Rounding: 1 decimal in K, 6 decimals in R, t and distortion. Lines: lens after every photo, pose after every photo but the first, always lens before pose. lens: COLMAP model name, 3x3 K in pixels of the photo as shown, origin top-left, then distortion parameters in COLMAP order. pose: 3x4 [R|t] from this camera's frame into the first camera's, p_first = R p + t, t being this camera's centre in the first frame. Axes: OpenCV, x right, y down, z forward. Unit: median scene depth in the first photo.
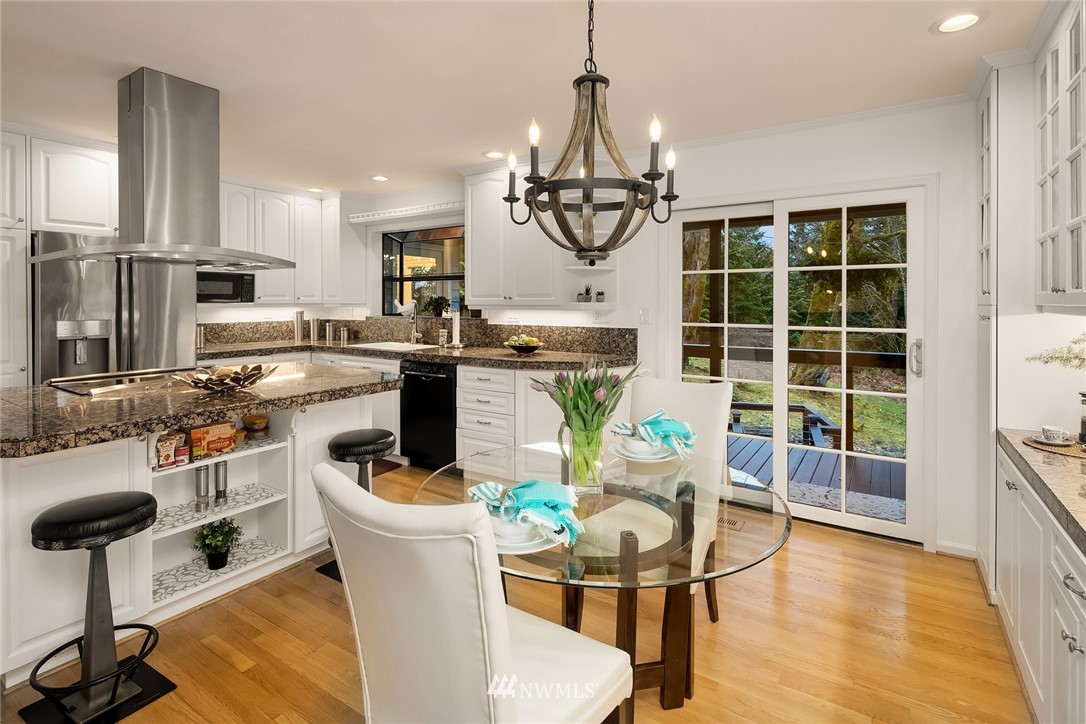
lens RADIAL K [[527.9, 0, 549.5], [0, 527.9, 304.2], [0, 0, 1]] dist [-0.004215, -0.005000]
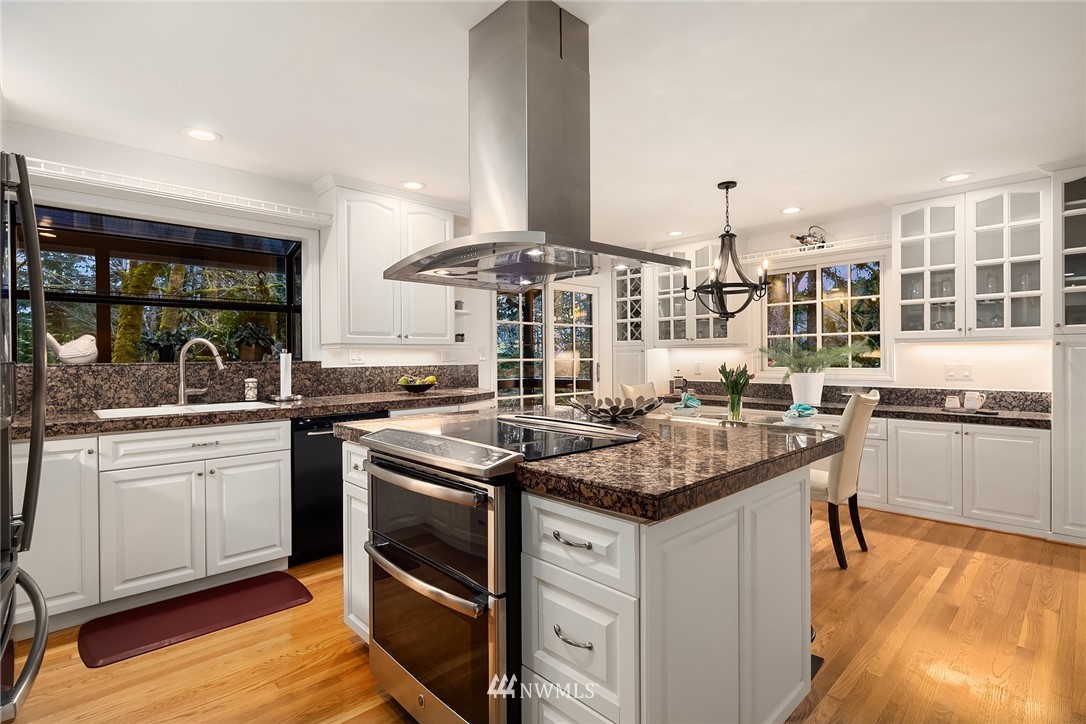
lens RADIAL K [[527.9, 0, 537.7], [0, 527.9, 358.6], [0, 0, 1]] dist [-0.004215, -0.005000]
pose [[0.233096, -0.008515, 0.972417, -0.940581], [0.010967, 0.999921, 0.006127, 0.024625], [-0.972392, 0.009236, 0.233171, 0.538038]]
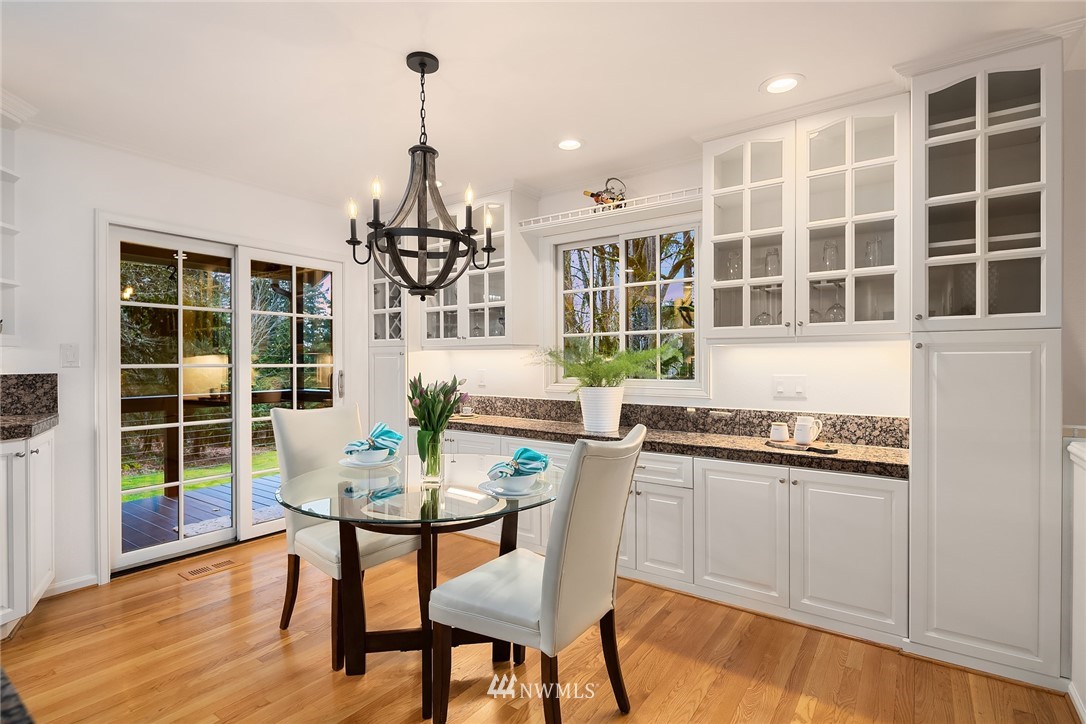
lens RADIAL K [[527.9, 0, 545.2], [0, 527.9, 361.2], [0, 0, 1]] dist [-0.004215, -0.005000]
pose [[0.033458, -0.003780, 0.999433, -0.490139], [0.003730, 0.999986, 0.003657, 0.027132], [-0.999433, 0.003606, 0.033471, 0.291475]]
